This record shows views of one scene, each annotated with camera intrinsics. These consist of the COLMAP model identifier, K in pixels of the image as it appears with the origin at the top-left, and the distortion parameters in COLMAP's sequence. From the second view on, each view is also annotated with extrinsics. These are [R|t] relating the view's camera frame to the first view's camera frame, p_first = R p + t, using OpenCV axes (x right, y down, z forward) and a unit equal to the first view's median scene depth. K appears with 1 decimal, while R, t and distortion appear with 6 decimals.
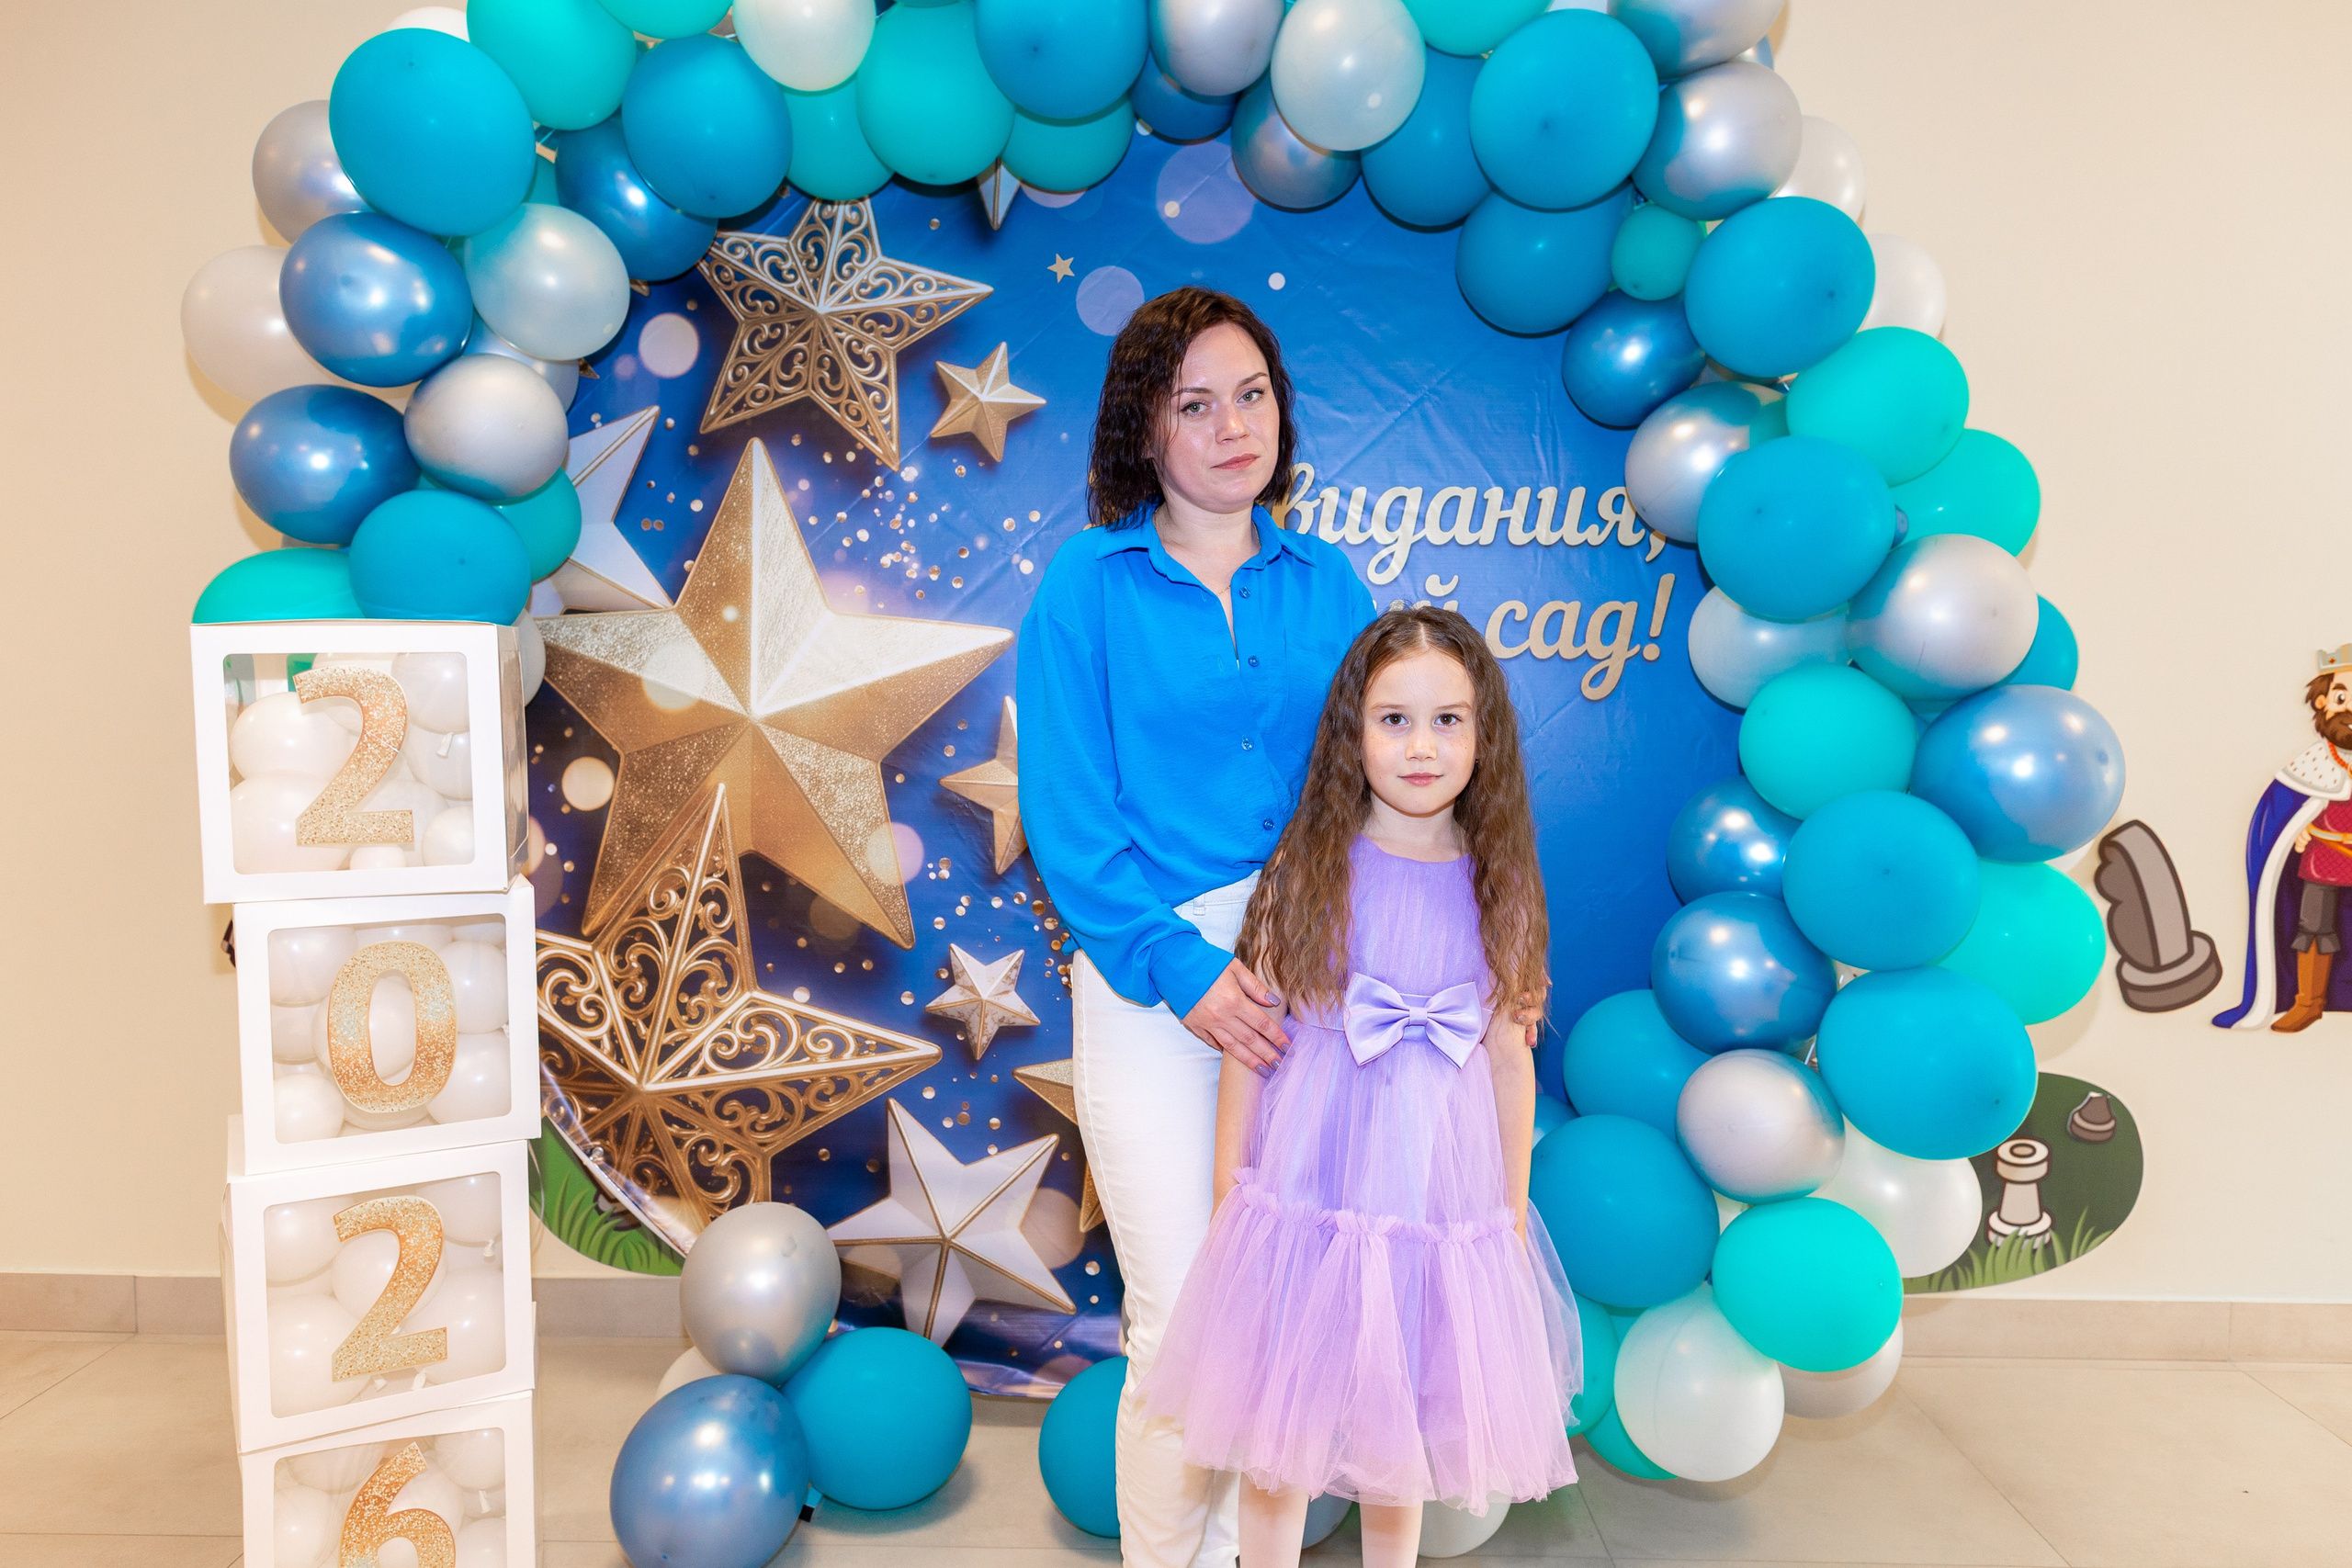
lens RADIAL K [[1589.1, 0, 1159.8], [0, 1589.1, 781.2], [0, 0, 1]] dist [0.004160, -0.003583]
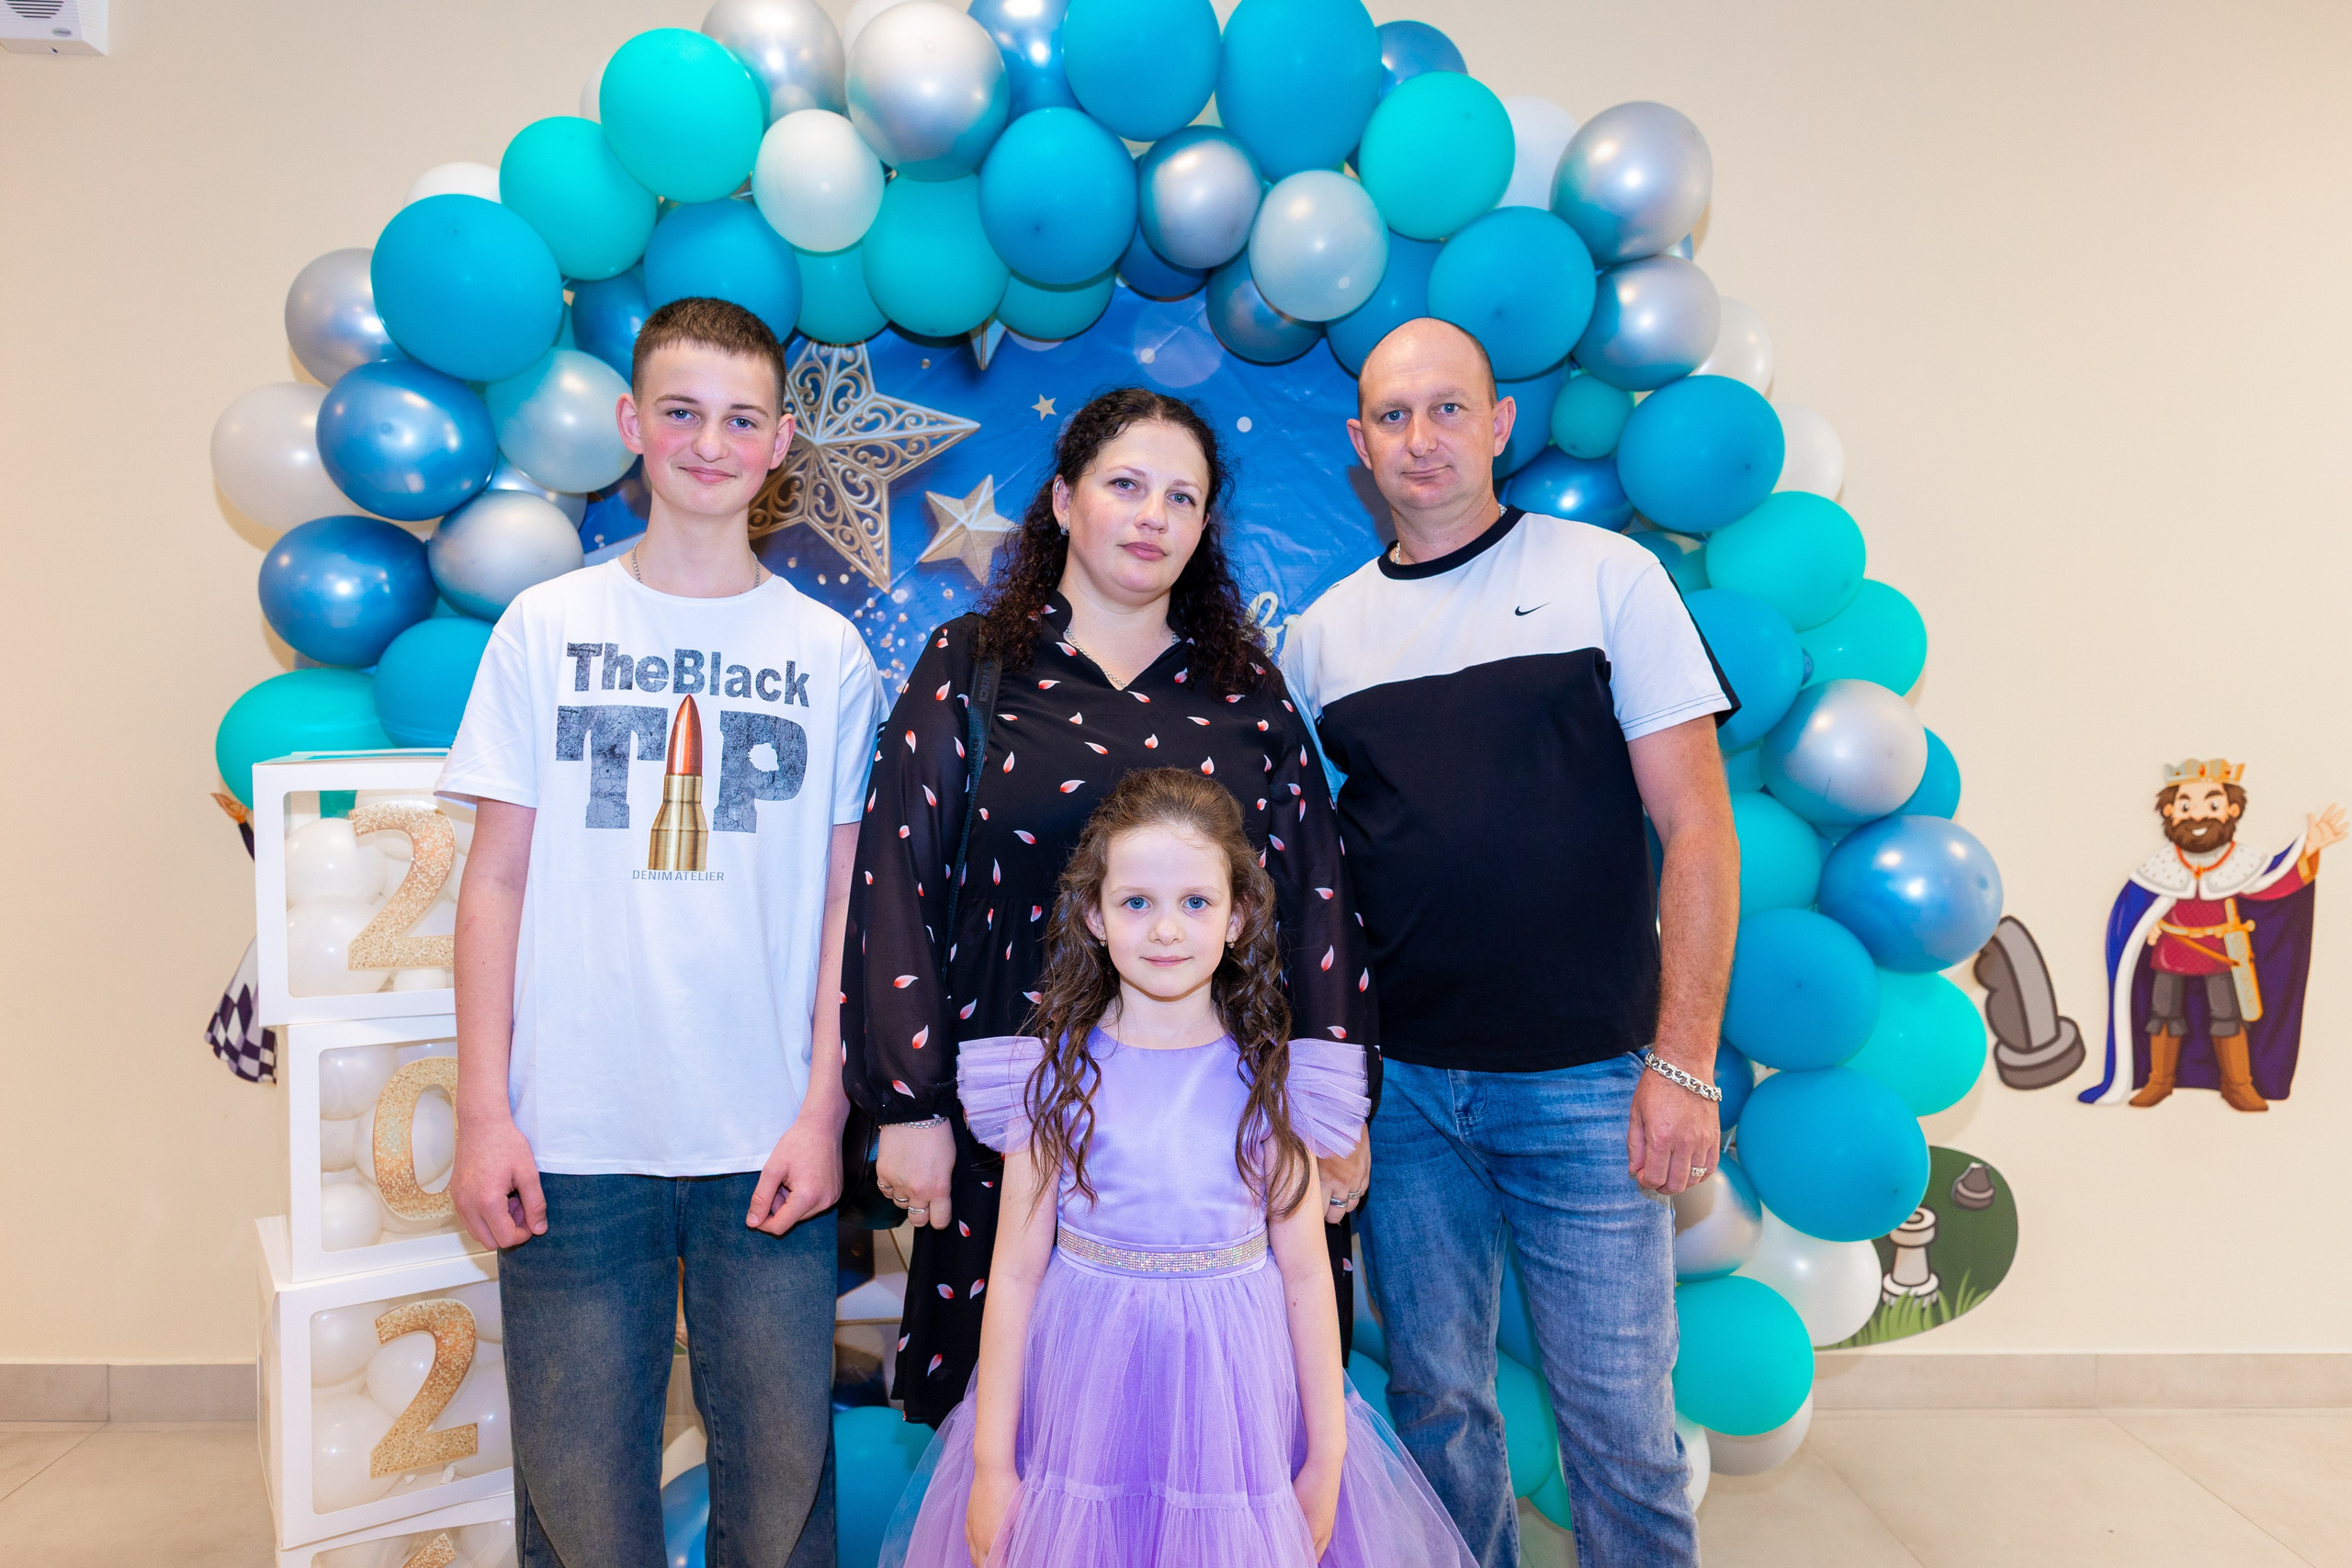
lens RADIAL K [[1589.1, 0, 1159.0], [0, 1589.1, 773.7], [0, 0, 1]] dist [0.004160, -0.003583]
pose [[0.997841, 0.005801, 0.065419, -0.053171], [-0.004244, 0.999705, -0.023920, -0.049511], [-0.065539, 0.023591, 0.997571, -0.071670]]
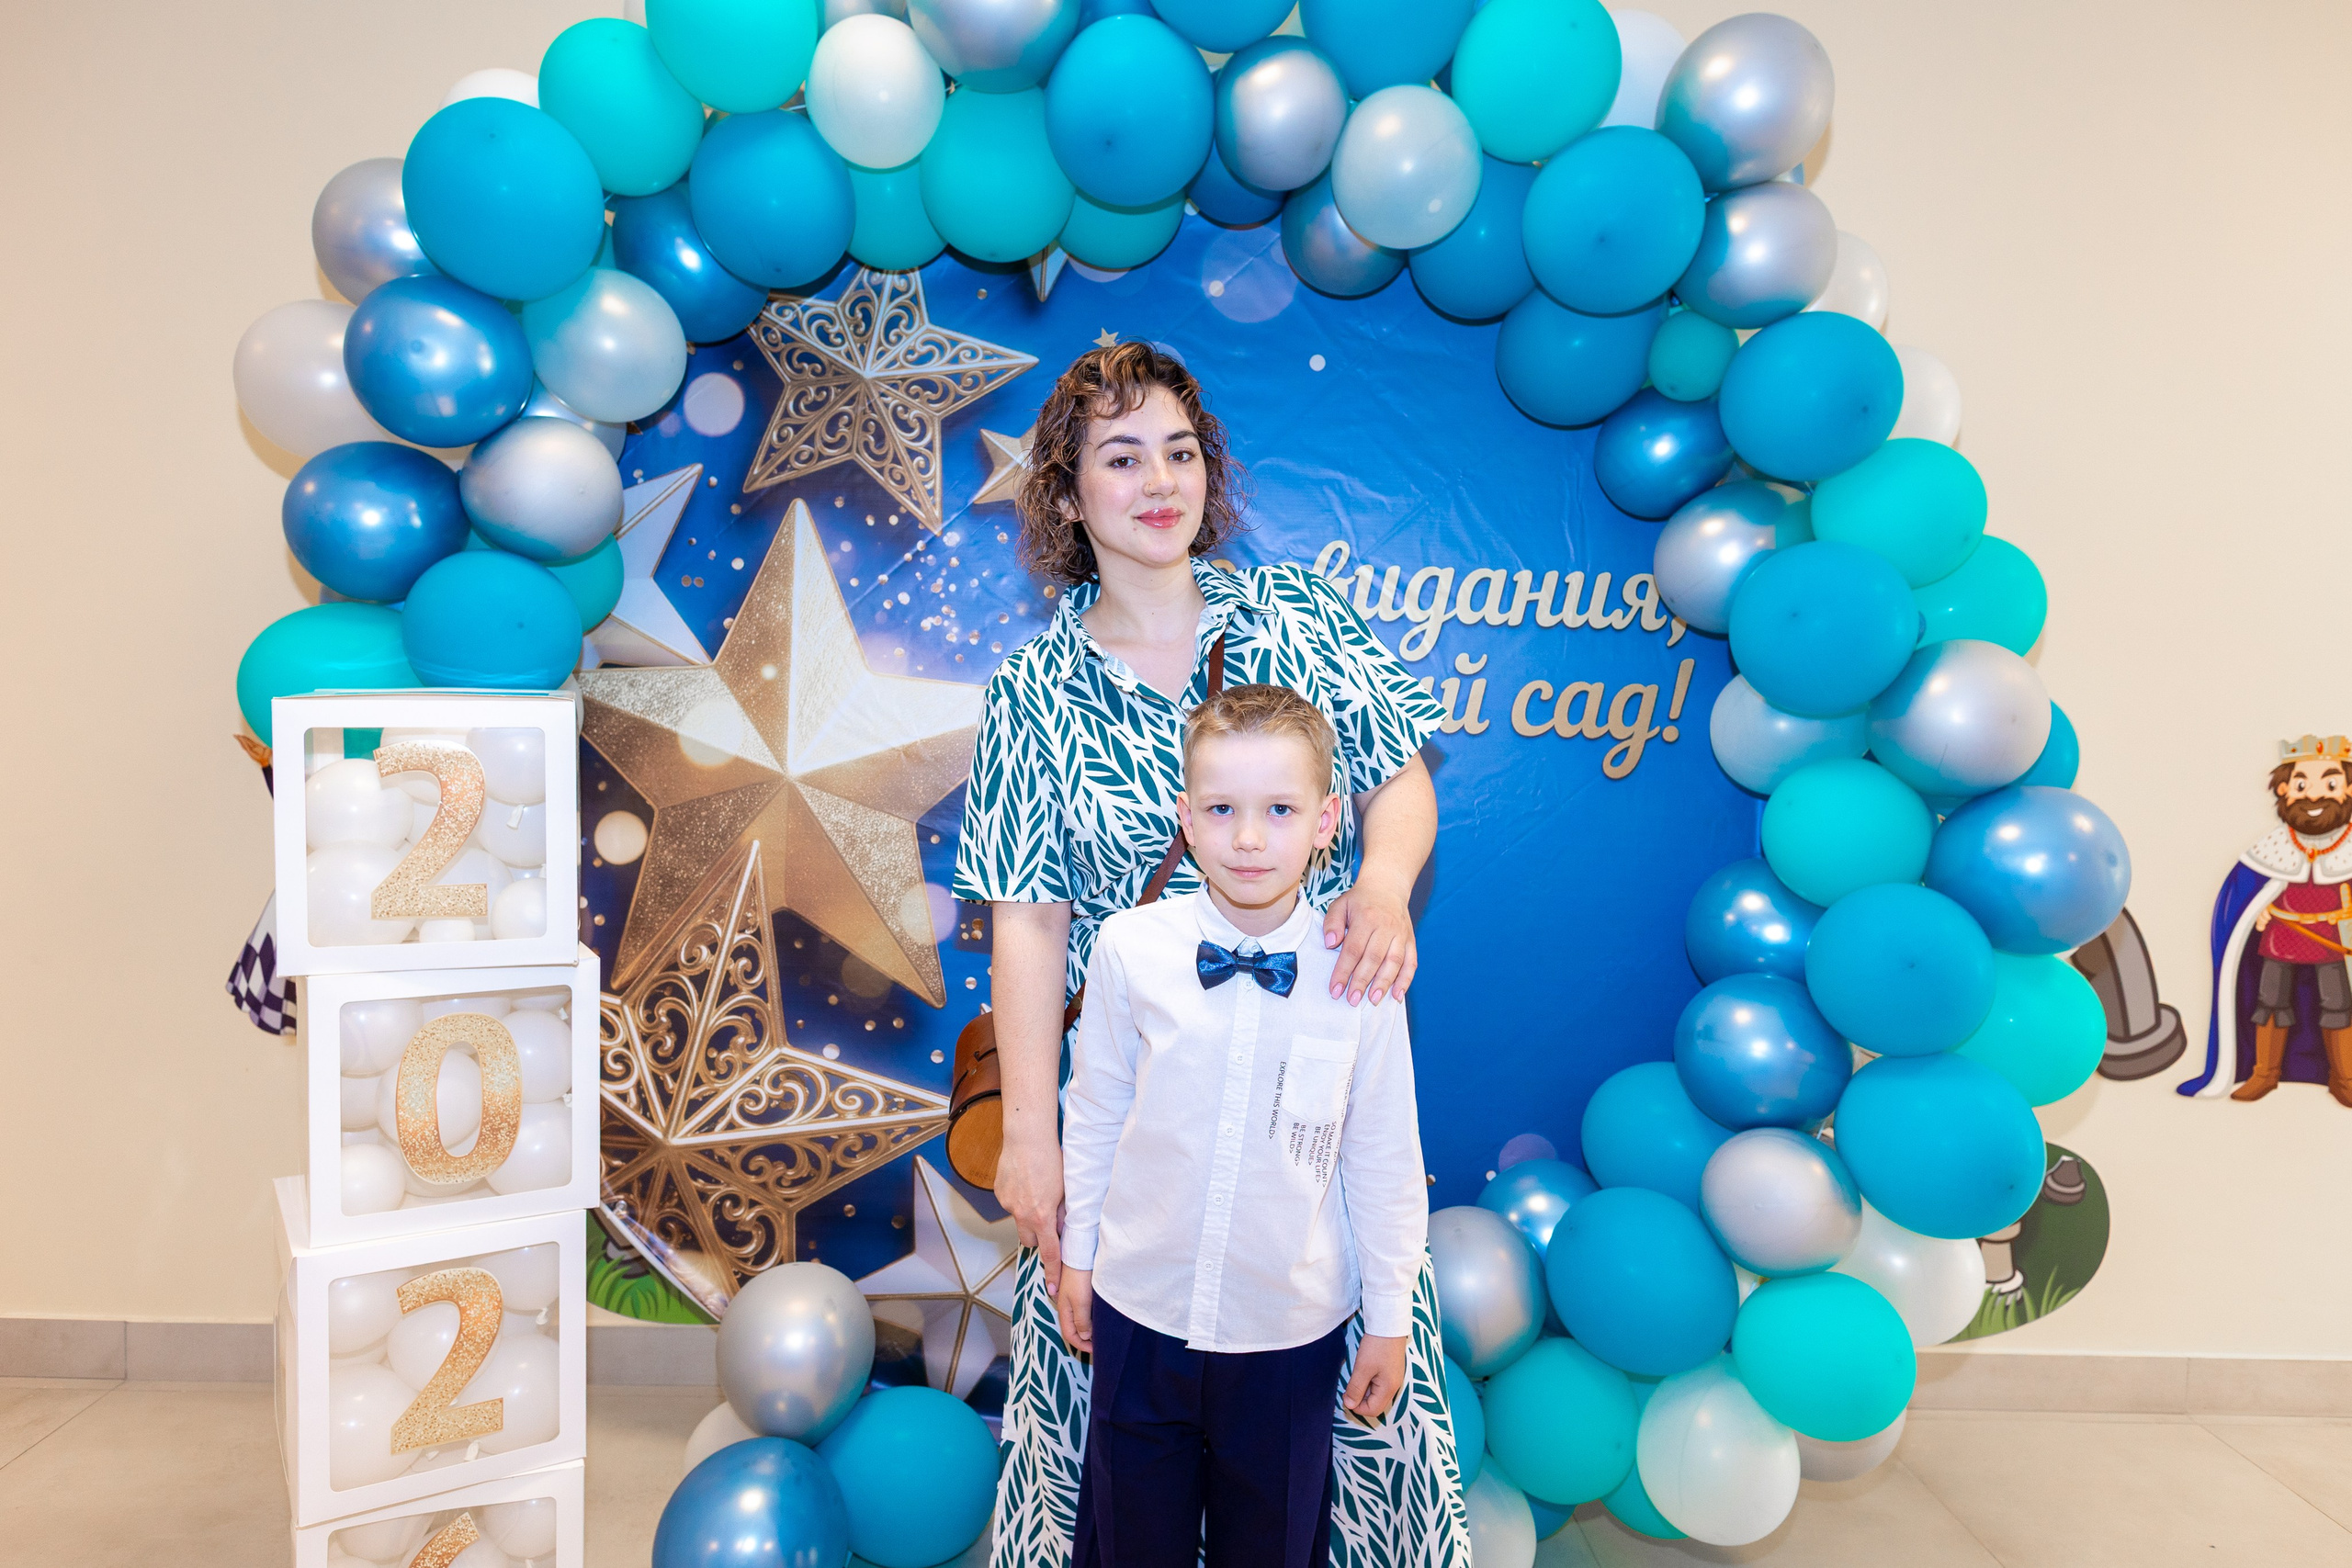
lens RADIAL K [[1589.1, 0, 1154.7], [0, 1589.1, 773.0], [0, 0, 1]] dist [0.004160, -0.003583]
pose [[0.998555, 0.022025, 0.049013, -0.074560], [-0.021788, 0.999748, -0.005361, -0.041643], [-0.049119, 0.004285, 0.998784, -0.017580]]
